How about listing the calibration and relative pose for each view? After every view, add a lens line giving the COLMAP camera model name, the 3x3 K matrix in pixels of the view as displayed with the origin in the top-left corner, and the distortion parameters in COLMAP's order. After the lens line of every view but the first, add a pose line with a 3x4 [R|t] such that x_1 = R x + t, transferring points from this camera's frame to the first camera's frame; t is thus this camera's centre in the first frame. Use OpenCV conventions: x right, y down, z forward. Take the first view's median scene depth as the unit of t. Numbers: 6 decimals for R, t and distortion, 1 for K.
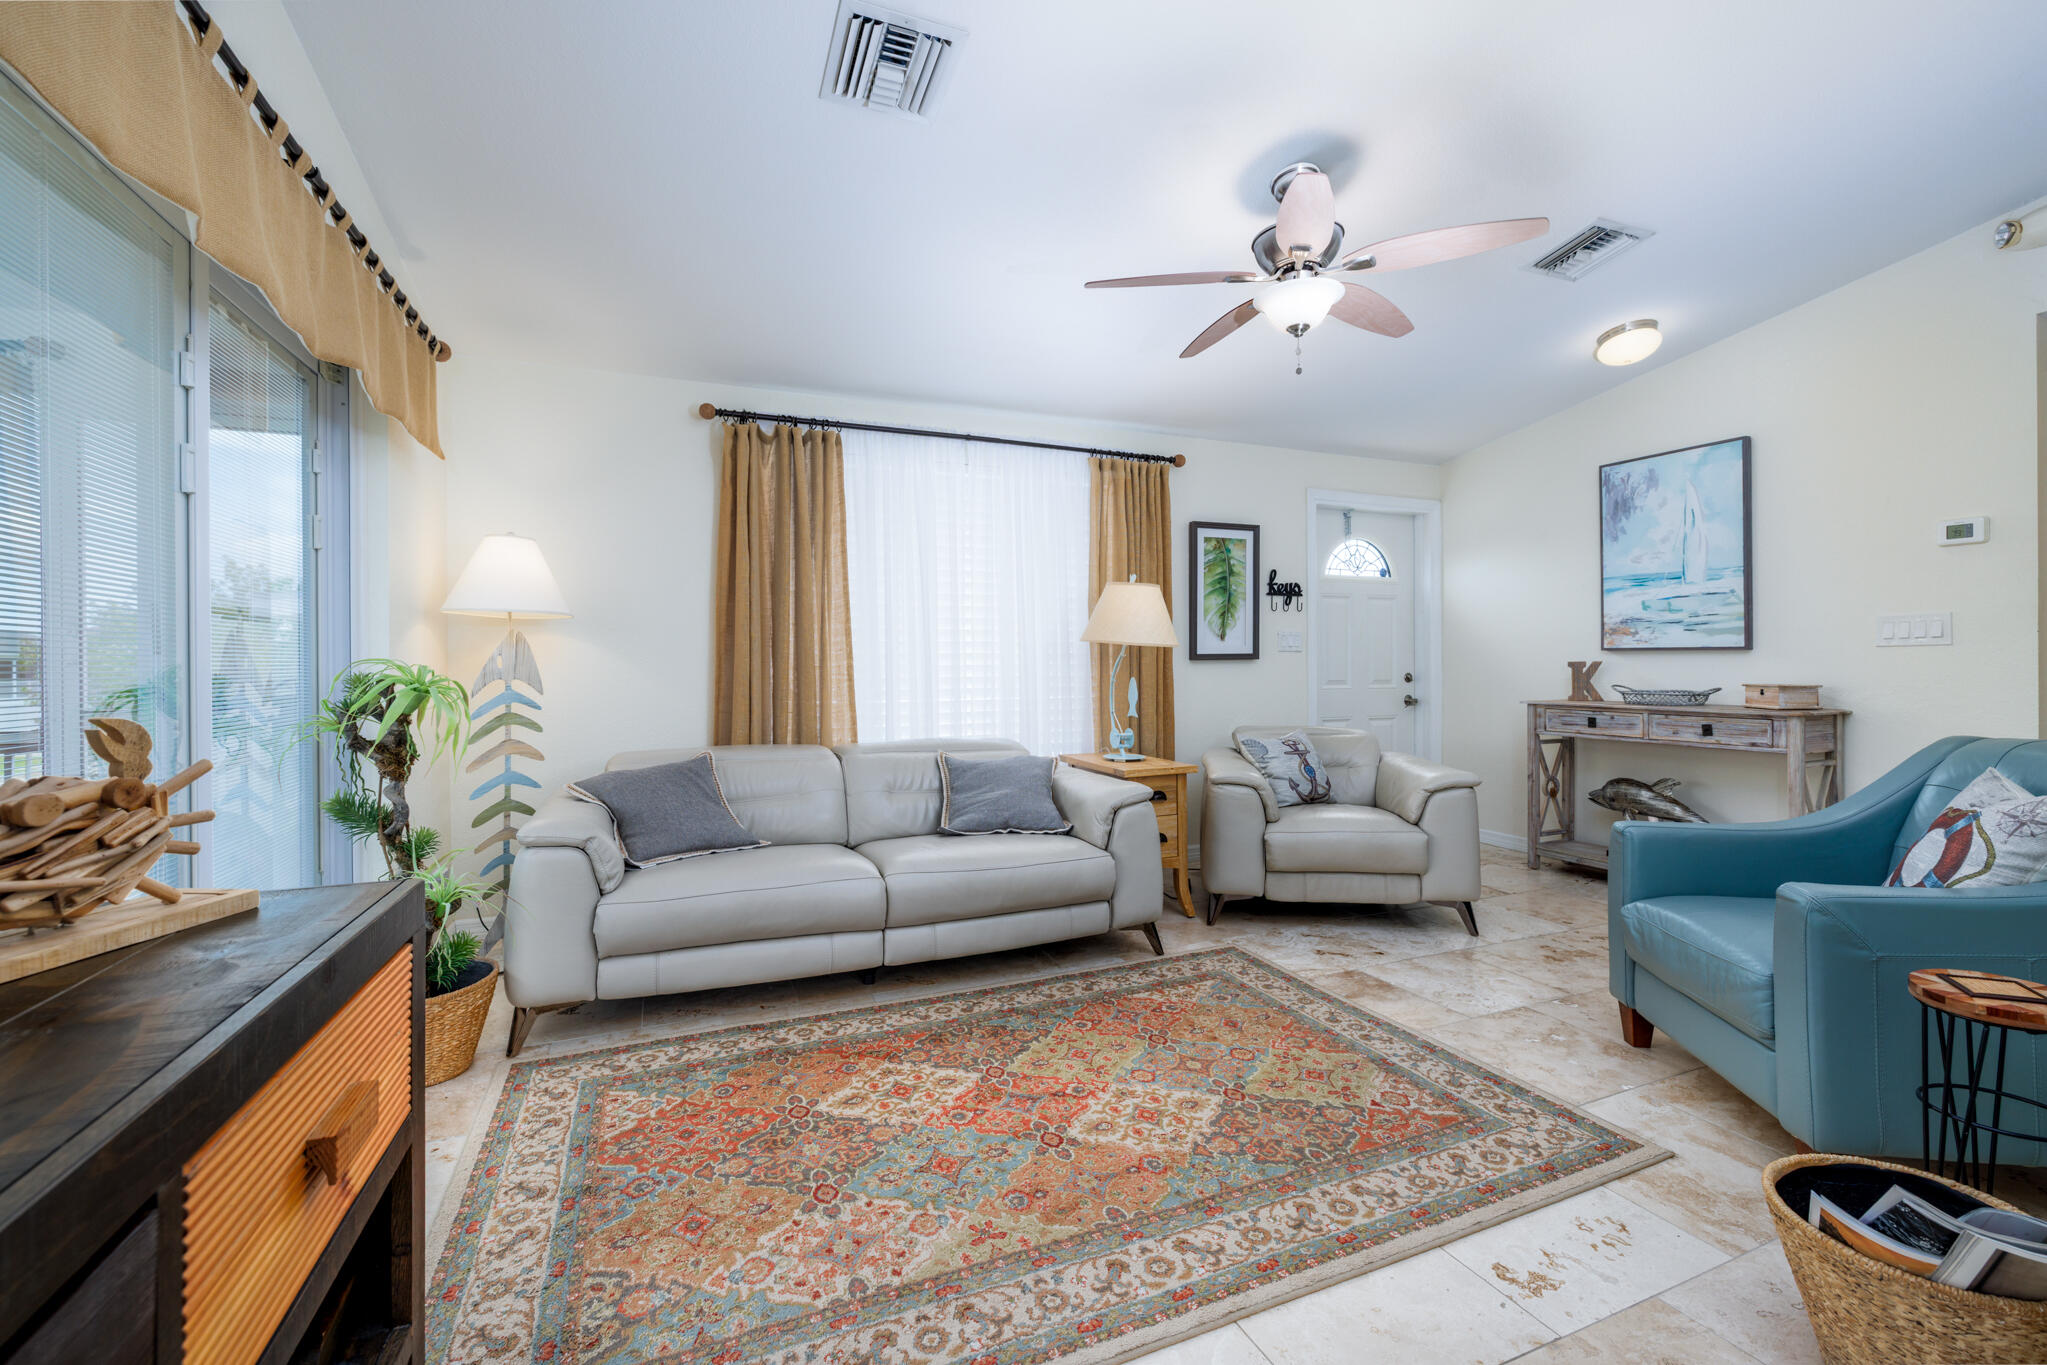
lens RADIAL K [[857.1, 0, 1017.9], [0, 857.1, 668.0], [0, 0, 1]] dist [-0.000576, -0.000010]
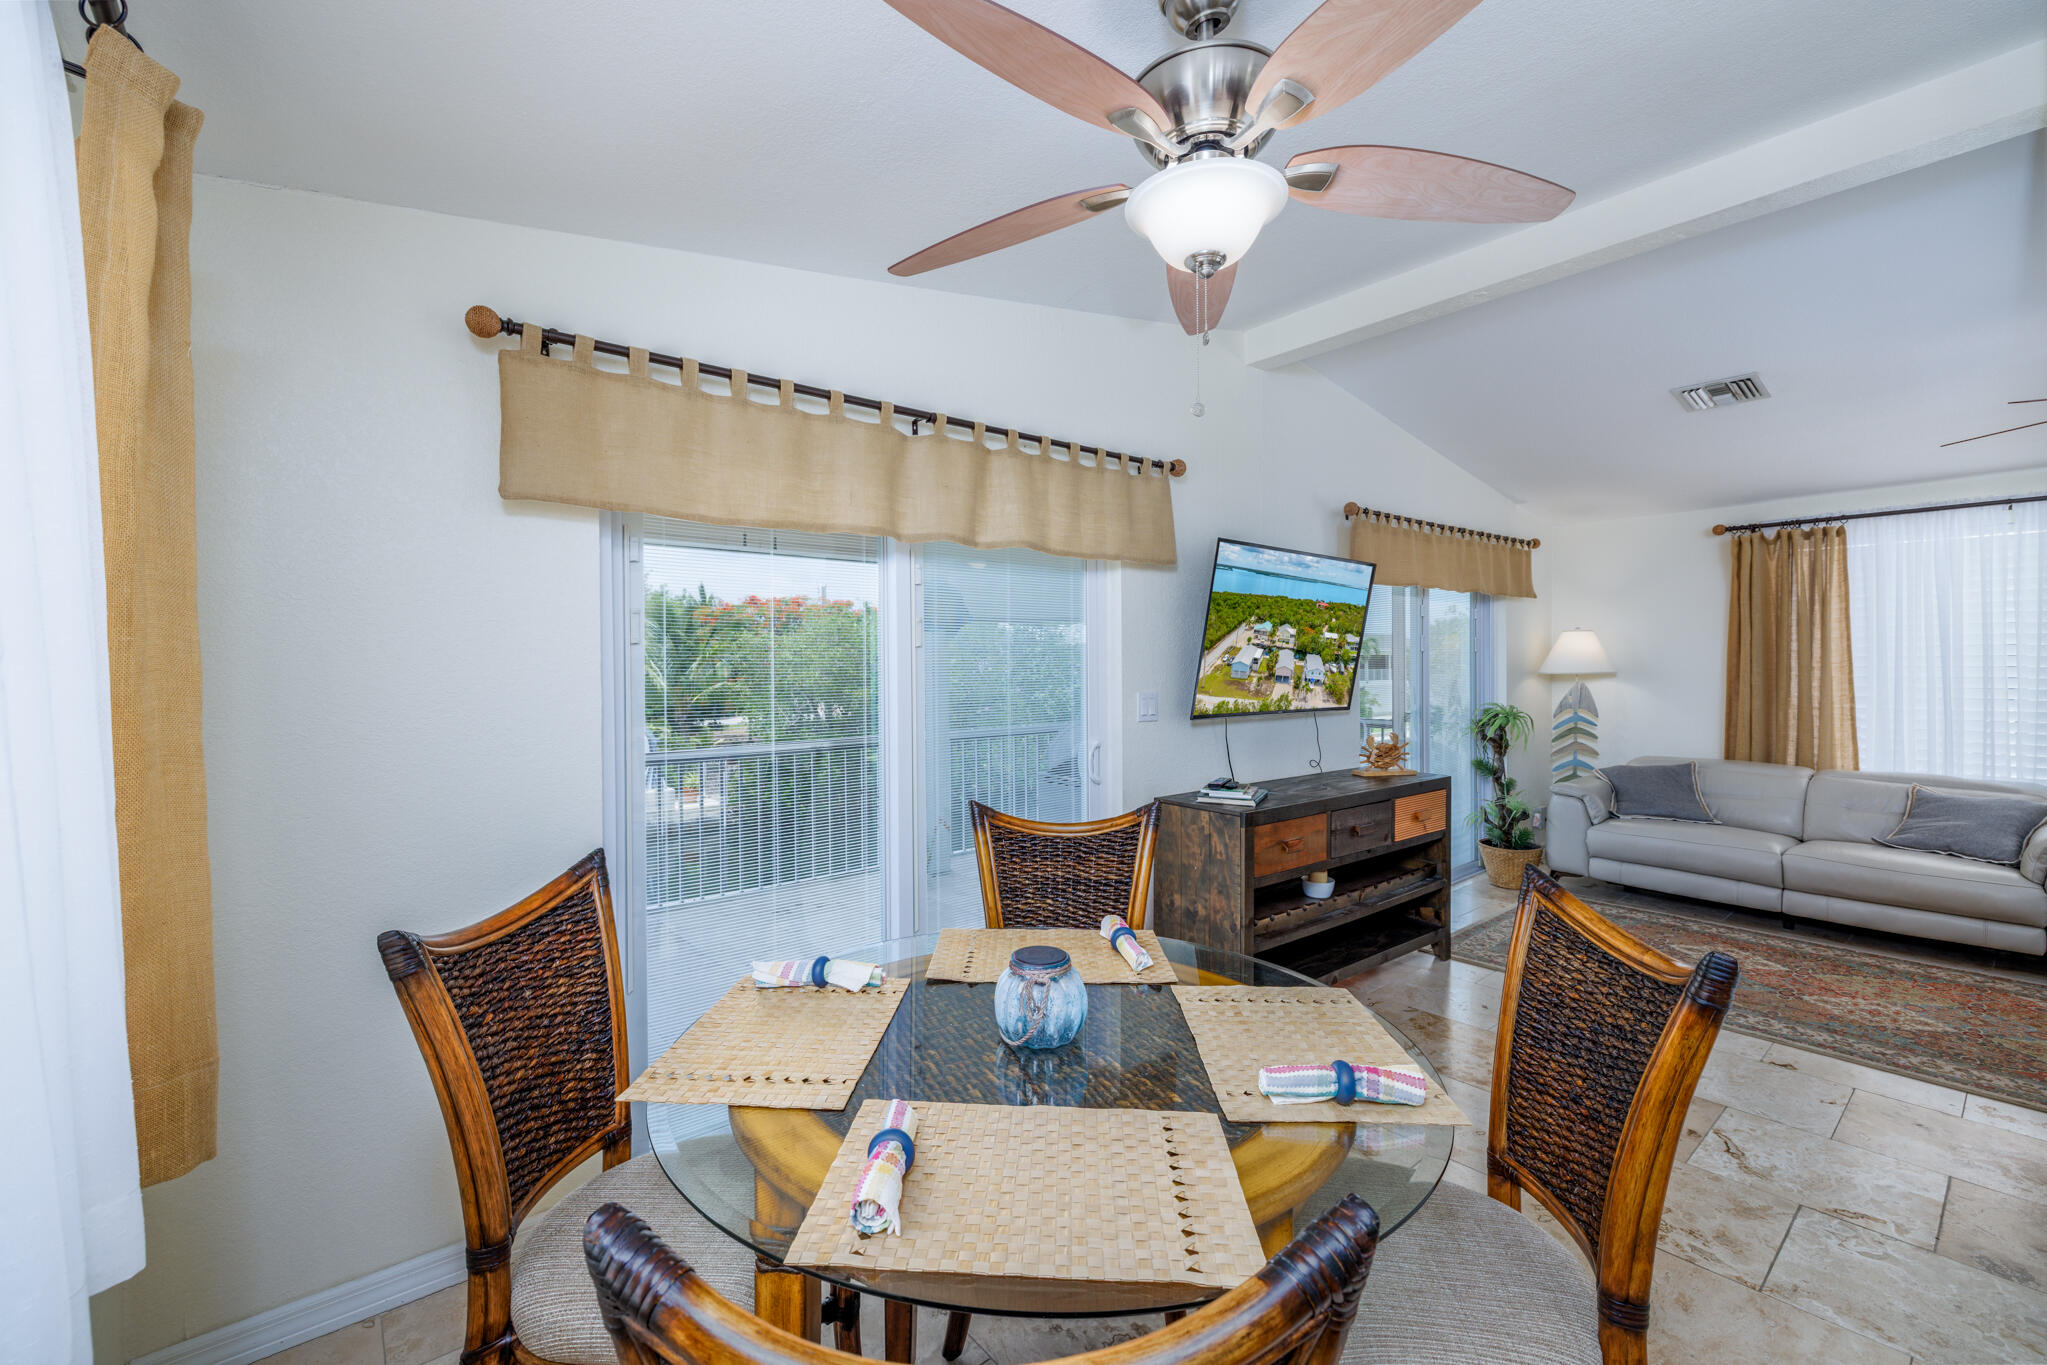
lens RADIAL K [[850.1, 0, 1015.6], [0, 850.1, 667.3], [0, 0, 1]] dist [-0.002253, 0.000136]
pose [[0.288722, 0.010740, -0.957353, 0.791391], [0.002031, 0.999928, 0.011830, -0.098993], [0.957411, -0.005360, 0.288680, -0.661361]]
